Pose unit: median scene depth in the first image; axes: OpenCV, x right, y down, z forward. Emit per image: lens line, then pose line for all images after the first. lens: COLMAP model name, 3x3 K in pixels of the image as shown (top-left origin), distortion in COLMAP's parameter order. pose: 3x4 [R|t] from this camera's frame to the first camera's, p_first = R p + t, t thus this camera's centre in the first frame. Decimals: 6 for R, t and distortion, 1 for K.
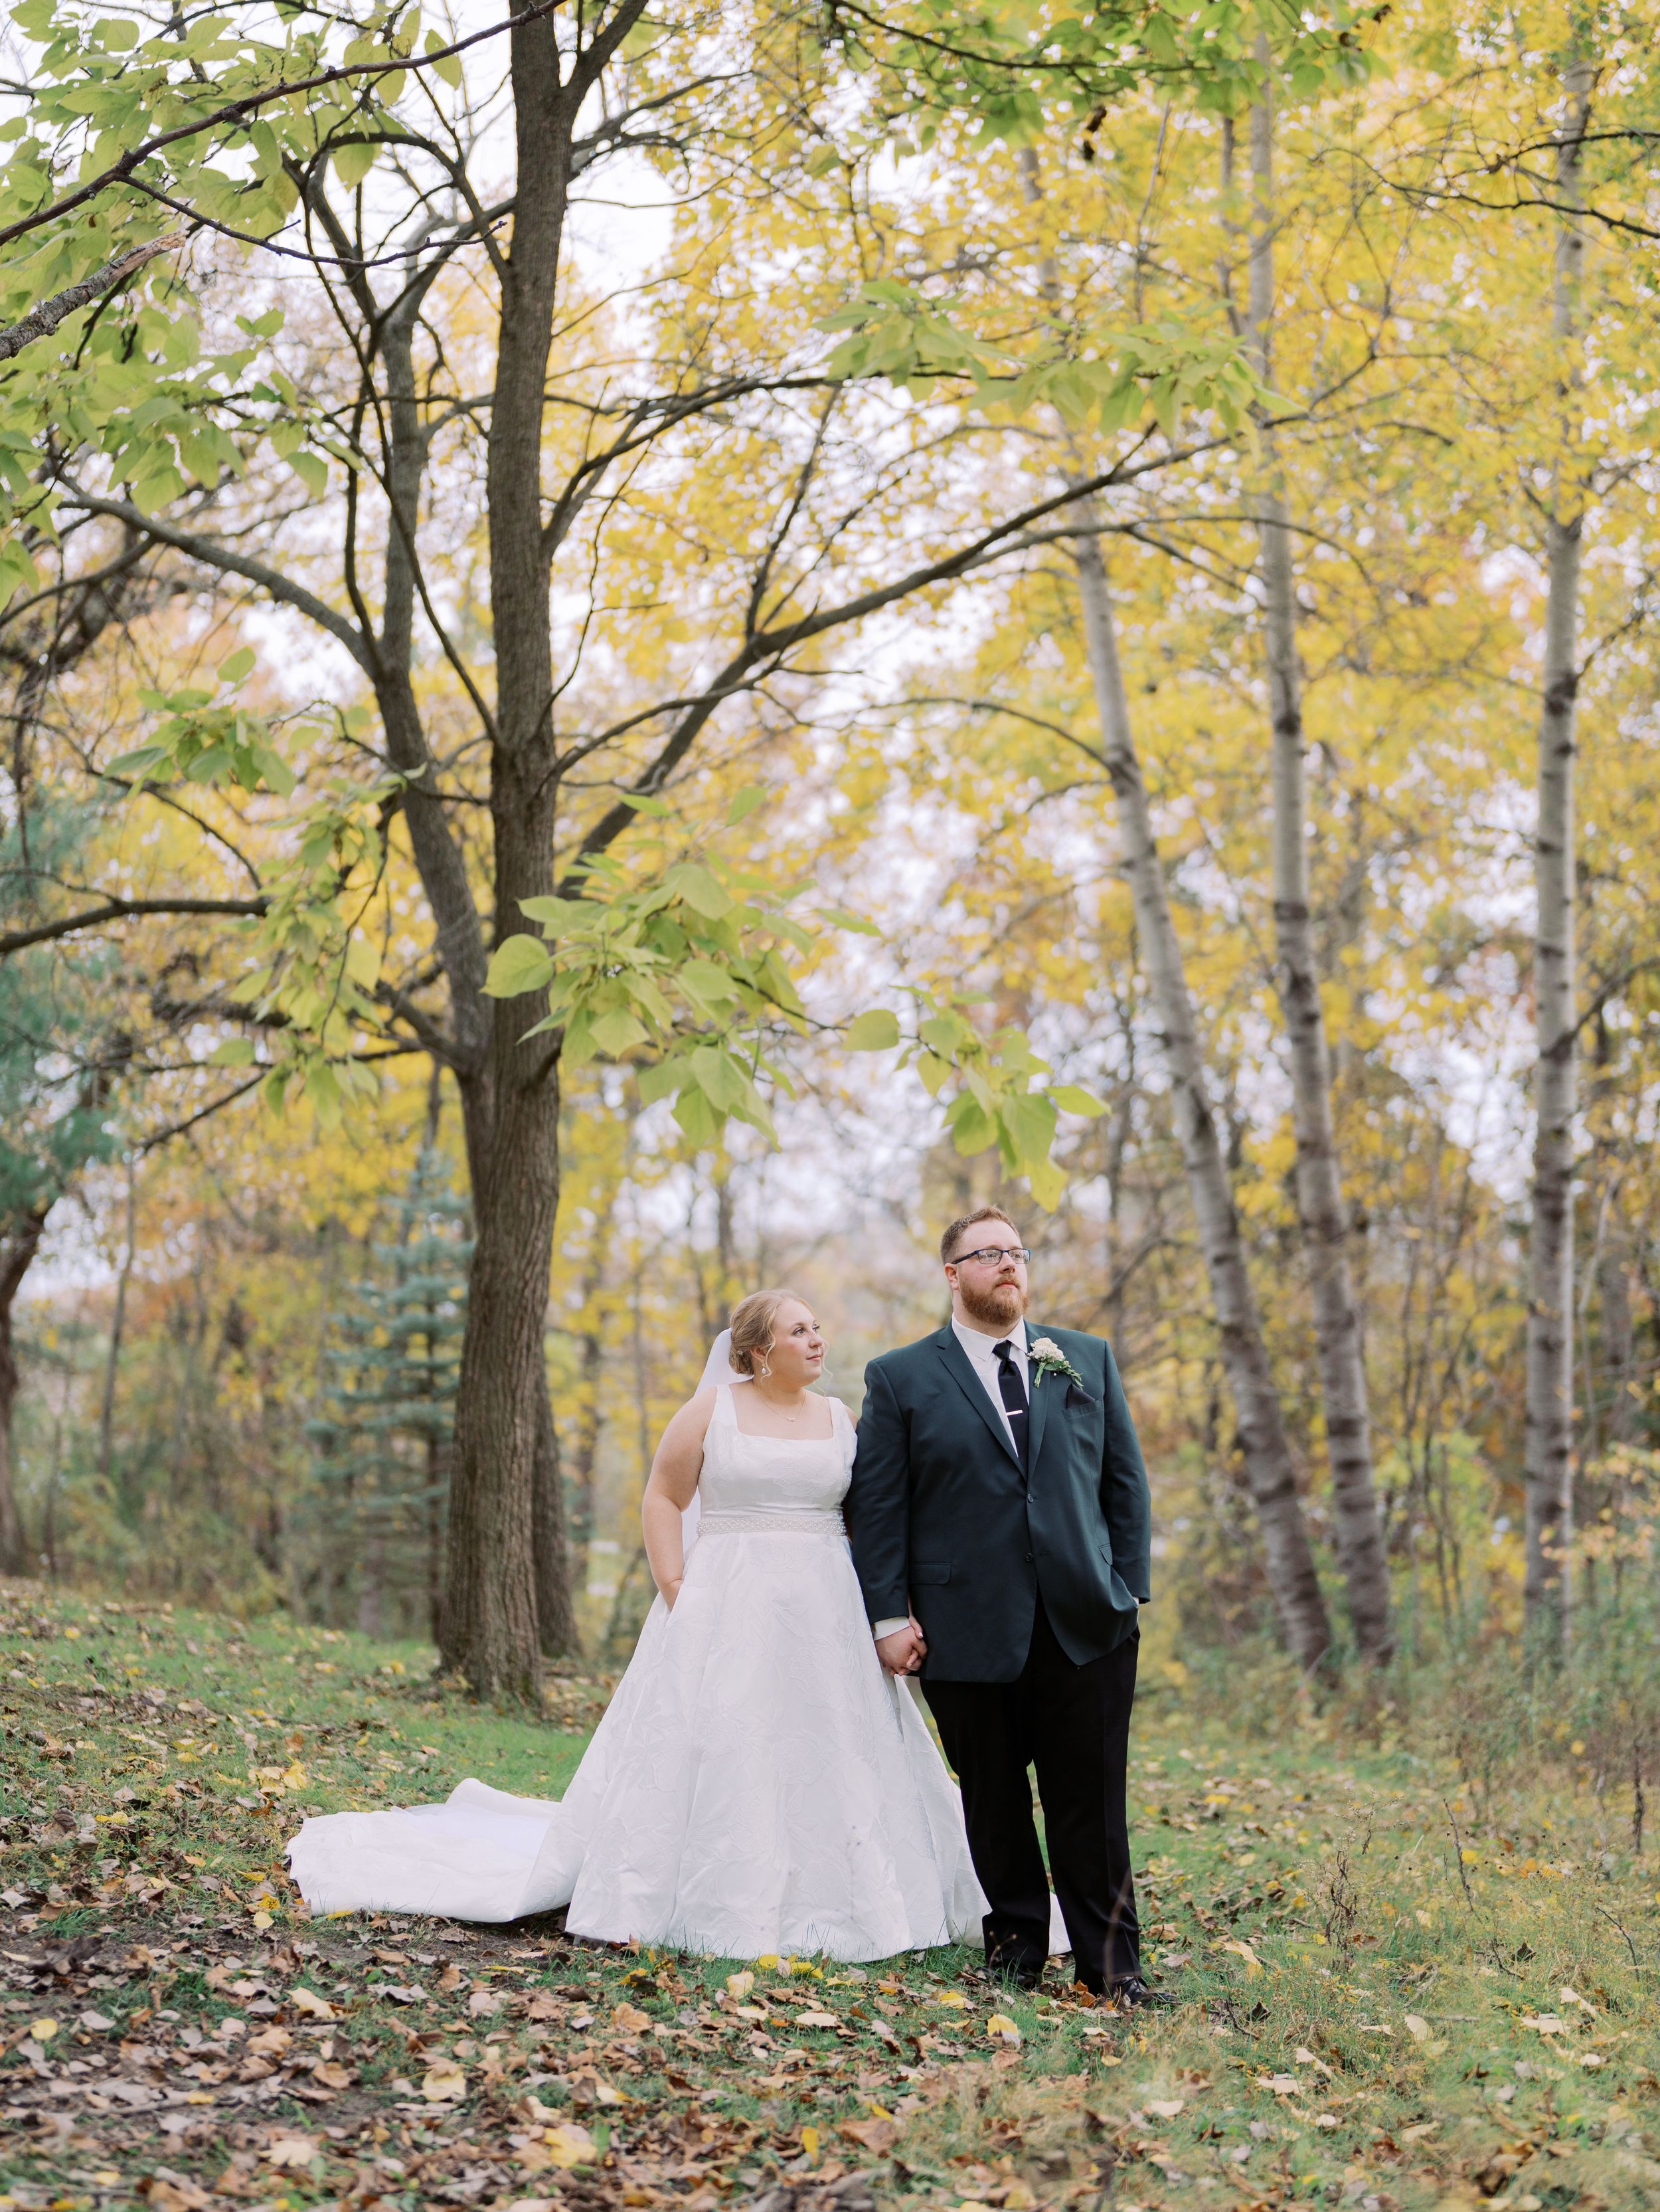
lens RADIAL K [[3145.8, 0, 741.1], [0, 3145.8, 1027.0], [0, 0, 1]] dist [-0.014941, -0.034248]
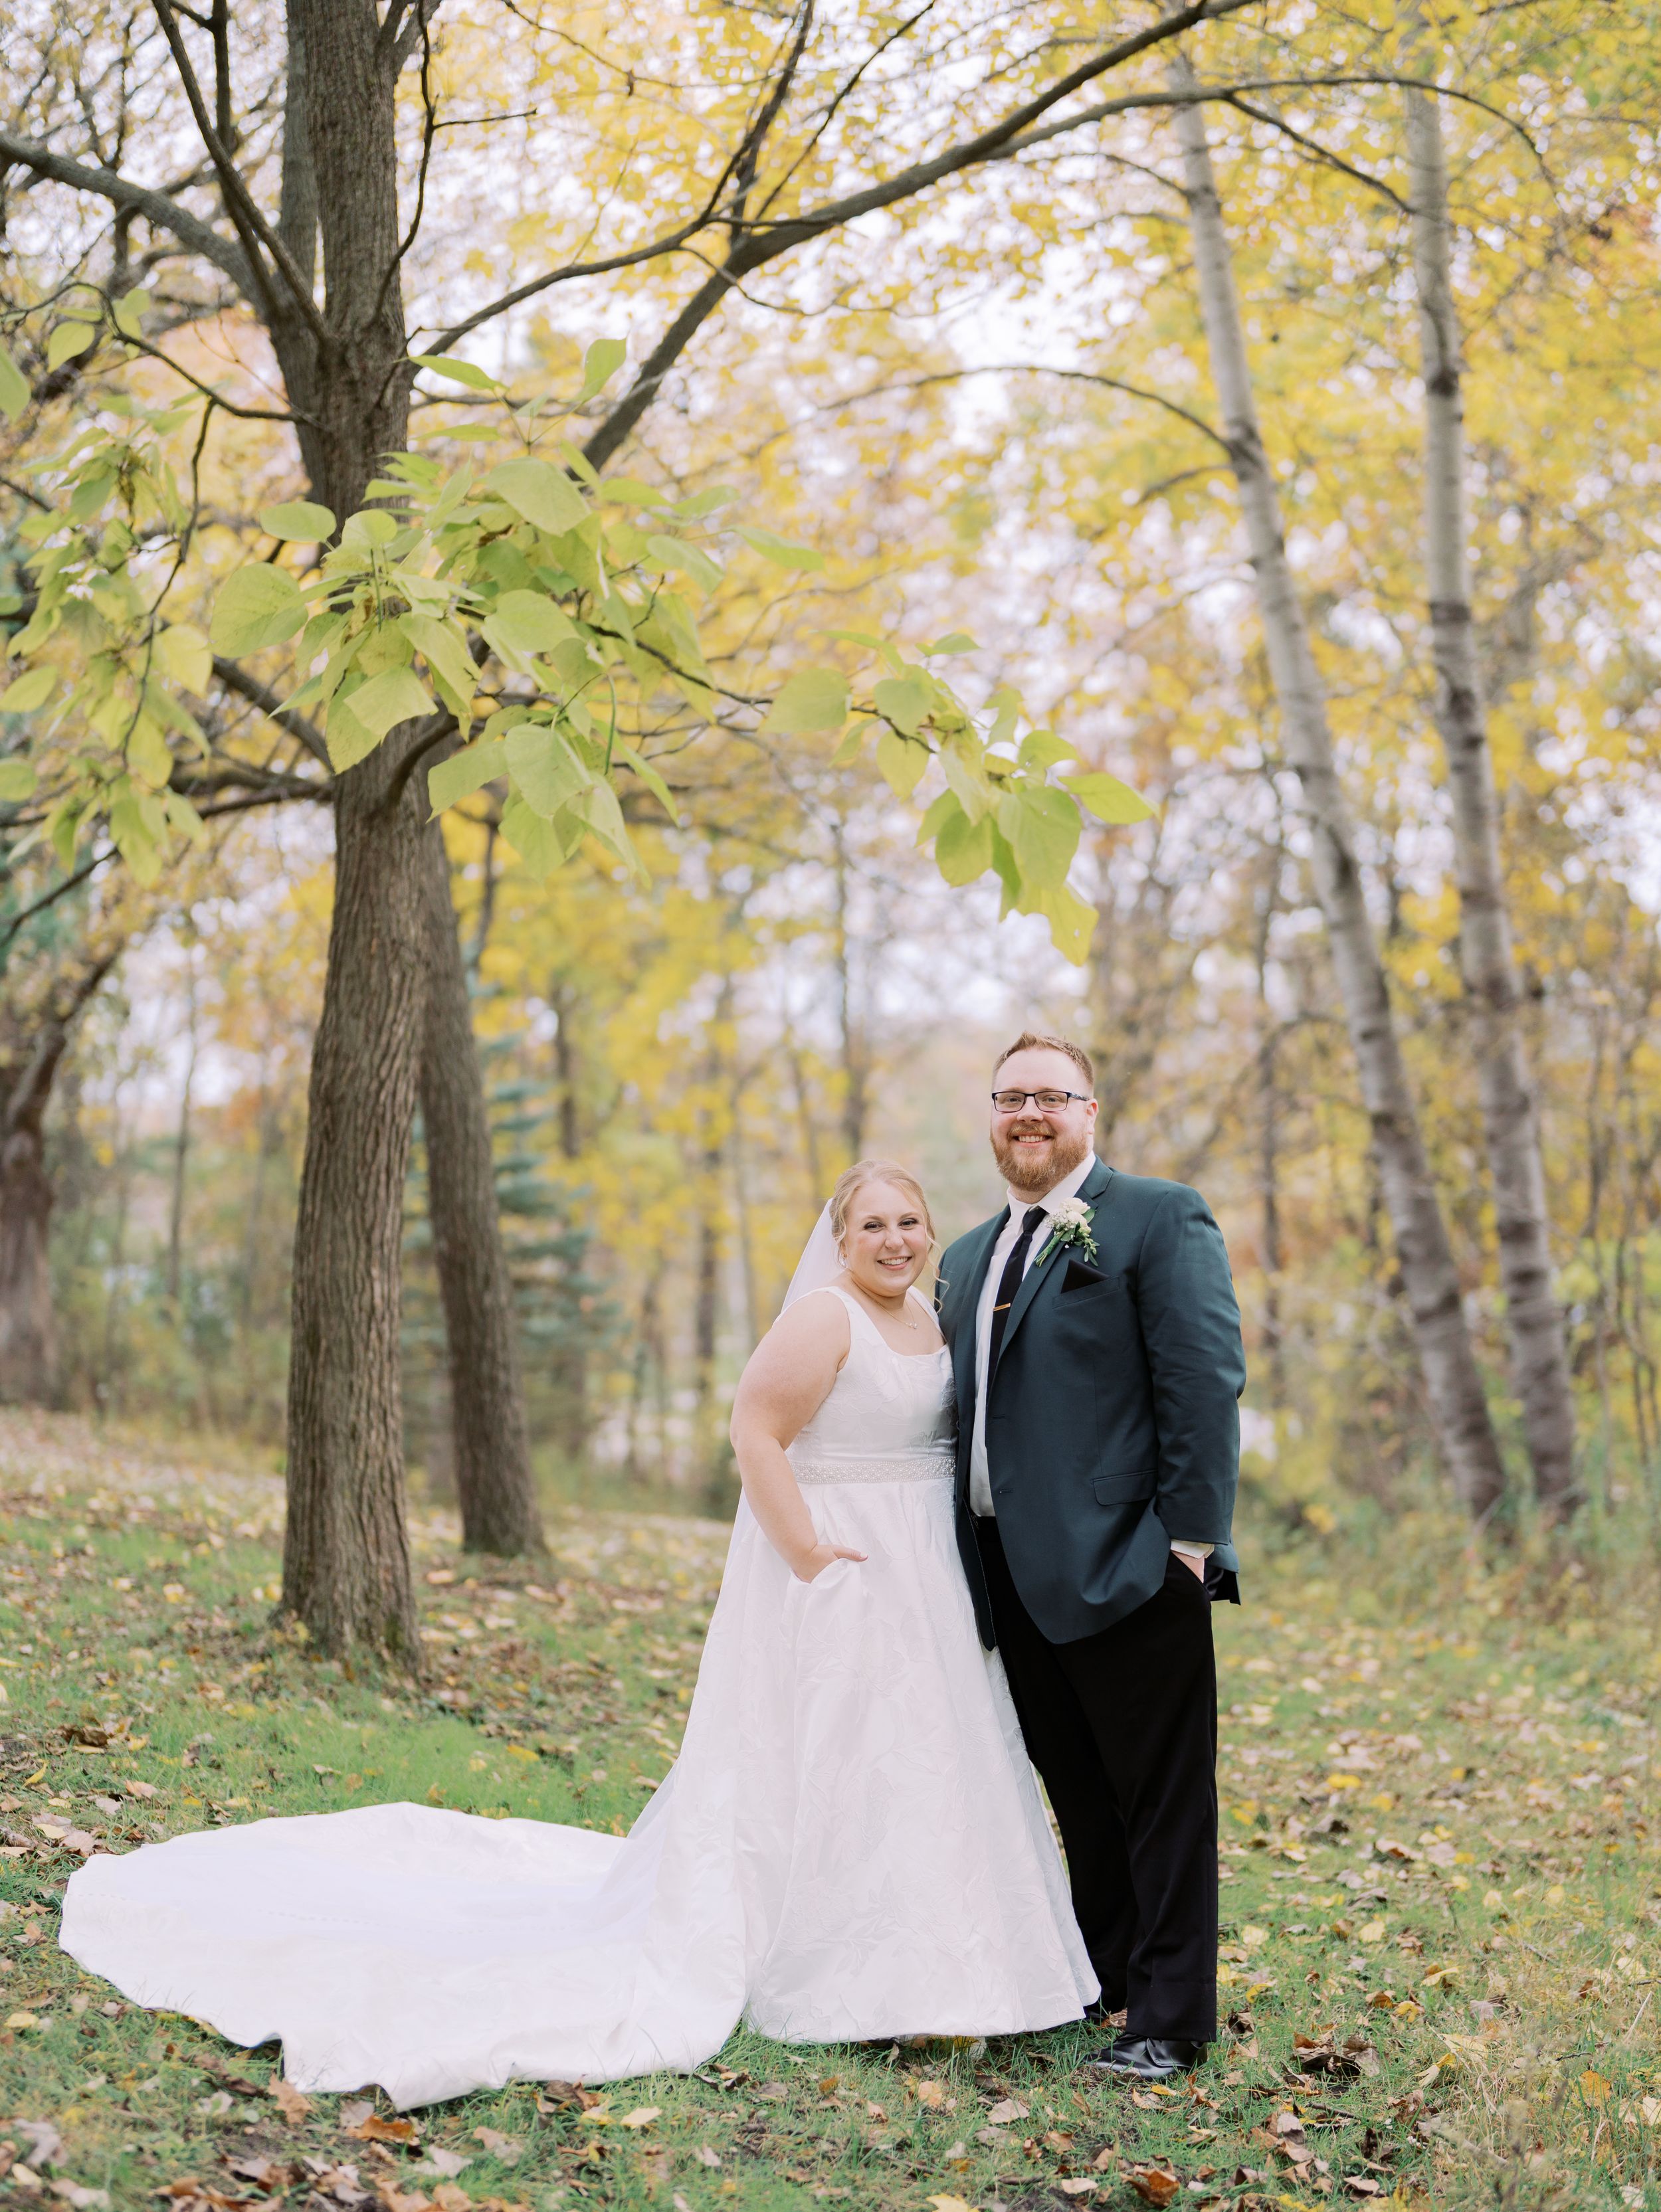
lens RADIAL K [[3298.0, 0, 830.5], [0, 3298.0, 1106.0], [0, 0, 1]] dist [-0.016914, -0.118820]
pose [[0.999573, -0.023882, -0.016828, 0.023576], [0.025291, 0.995692, 0.089203, 0.010850], [0.014625, -0.089591, 0.995871, 0.122257]]
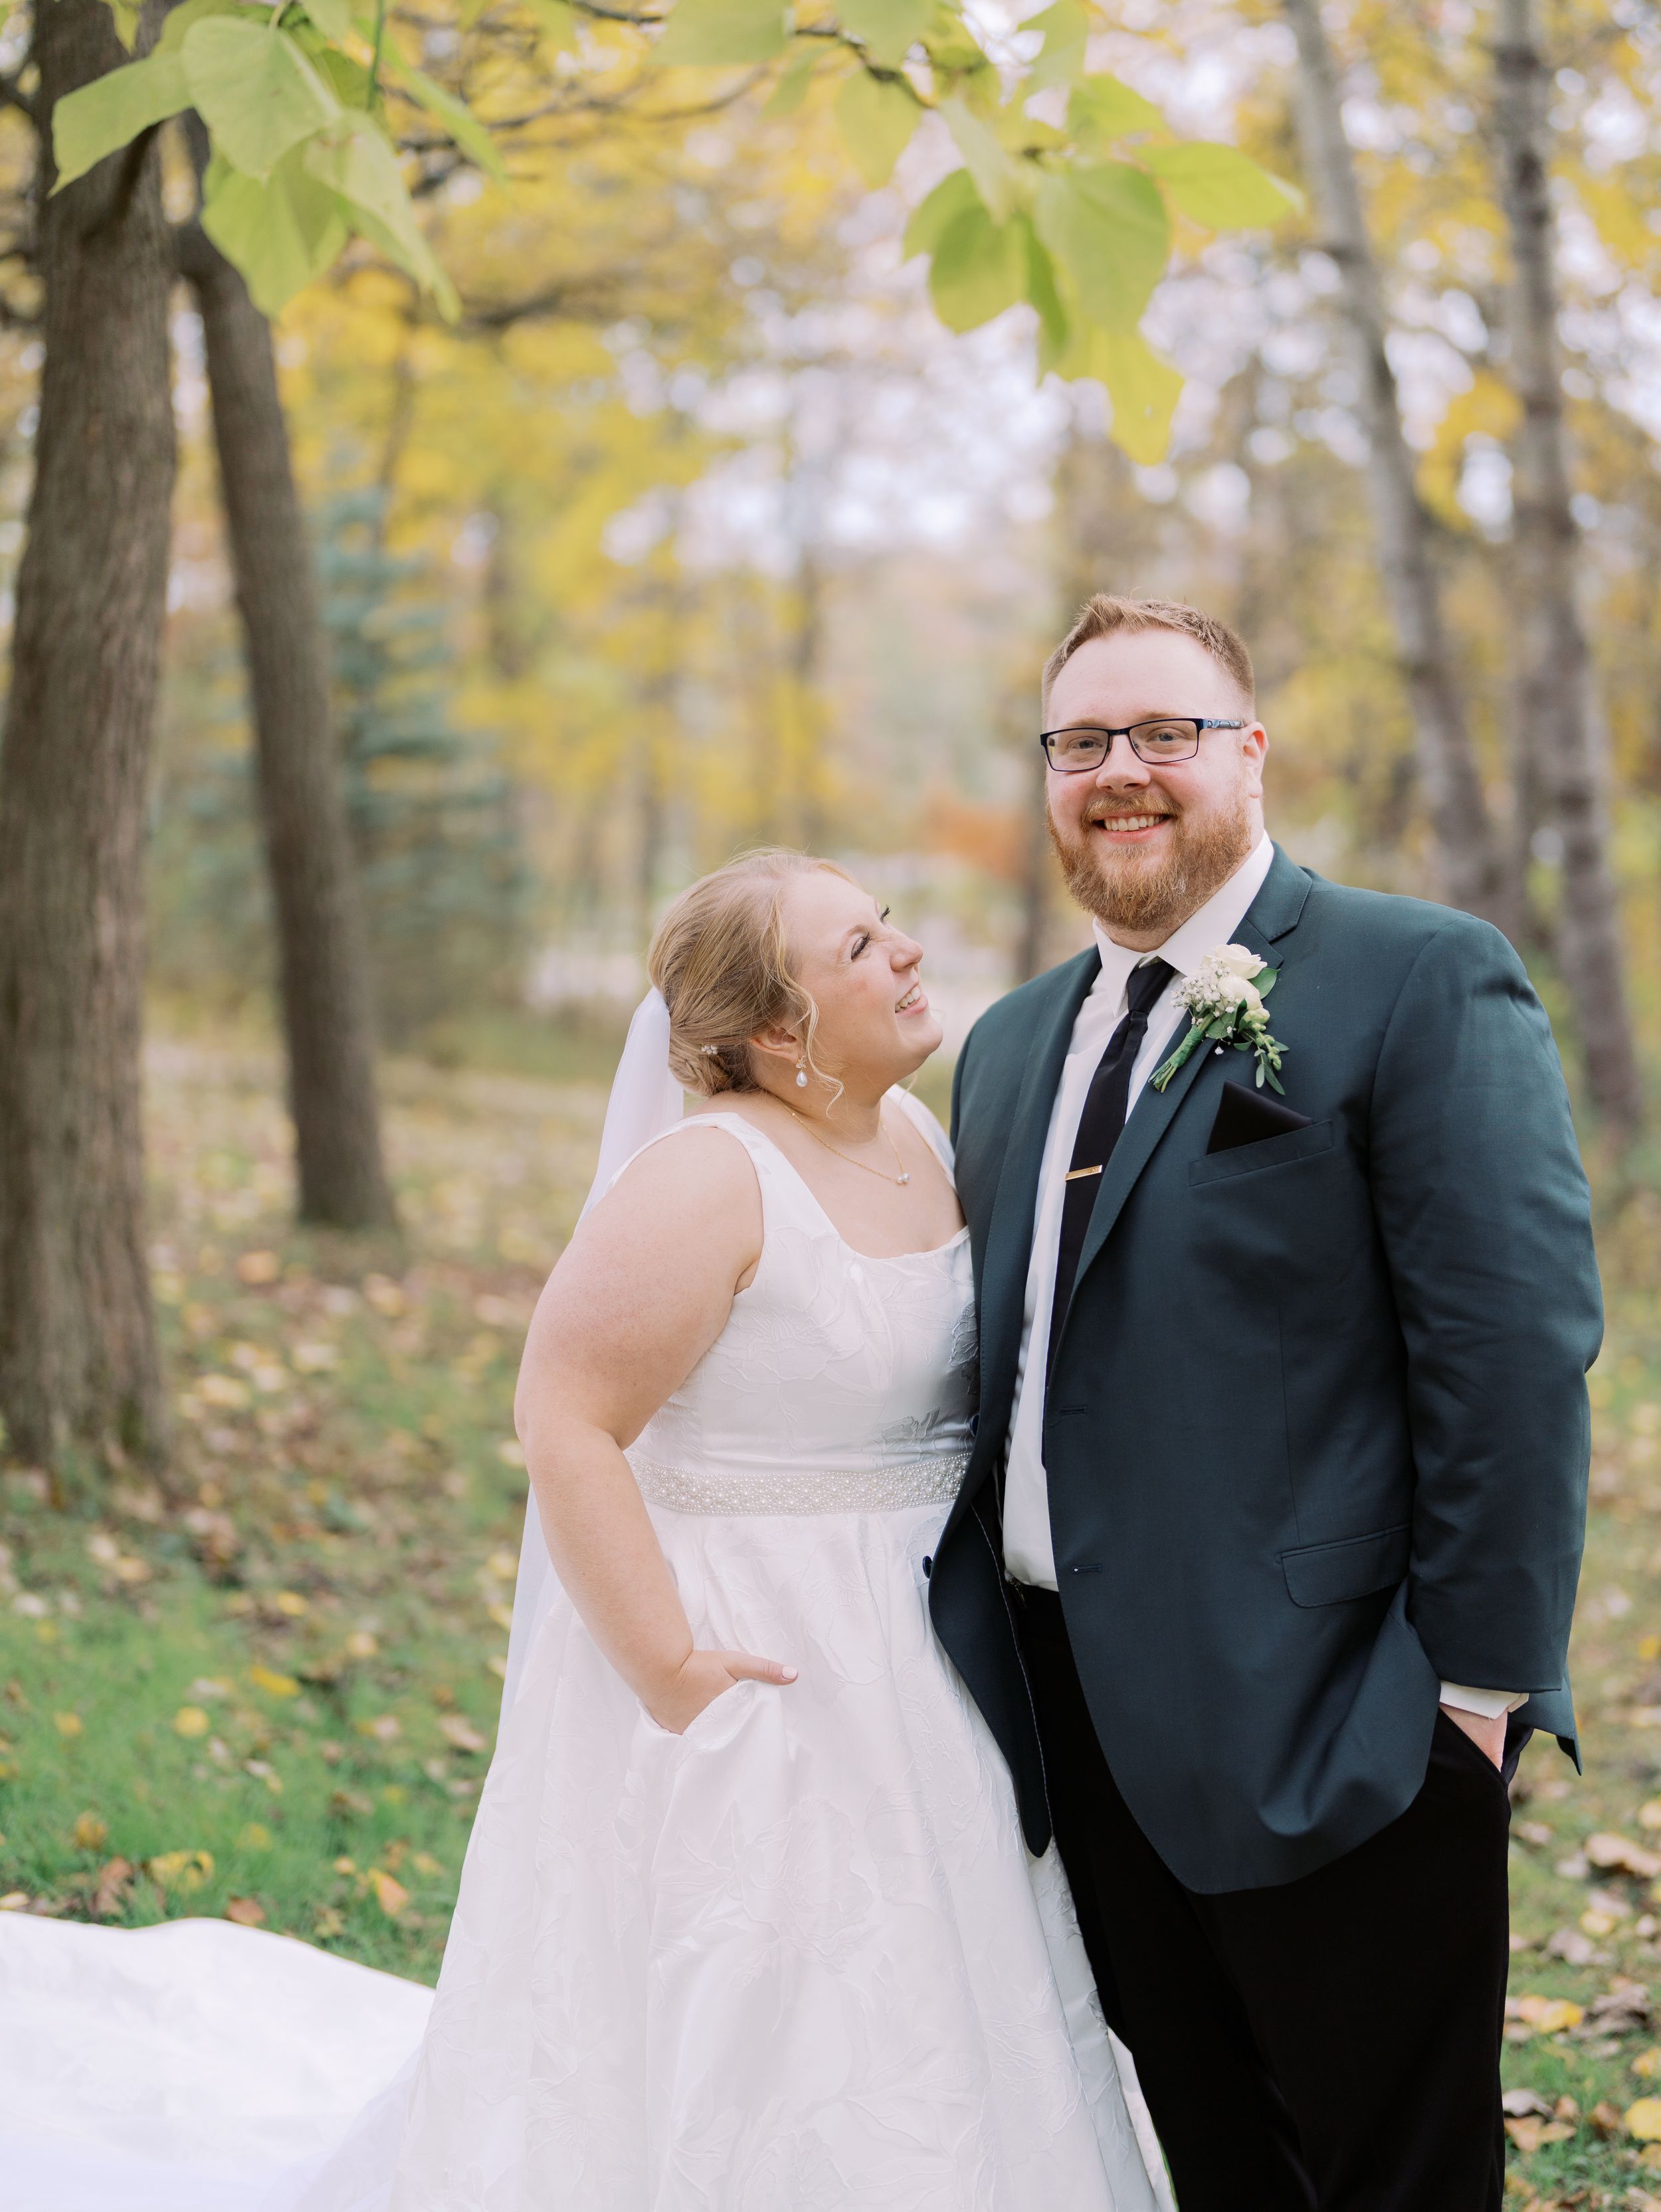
lens RADIAL K [[3298.0, 0, 830.5], [0, 3298.0, 1106.0], [0, 0, 1]] dist [-0.016914, -0.118820]
pose [[0.999933, -0.010502, -0.004767, 0.023495], [0.011320, 0.972836, 0.231218, 0.017841], [0.002209, -0.231256, 0.972890, 0.238811]]
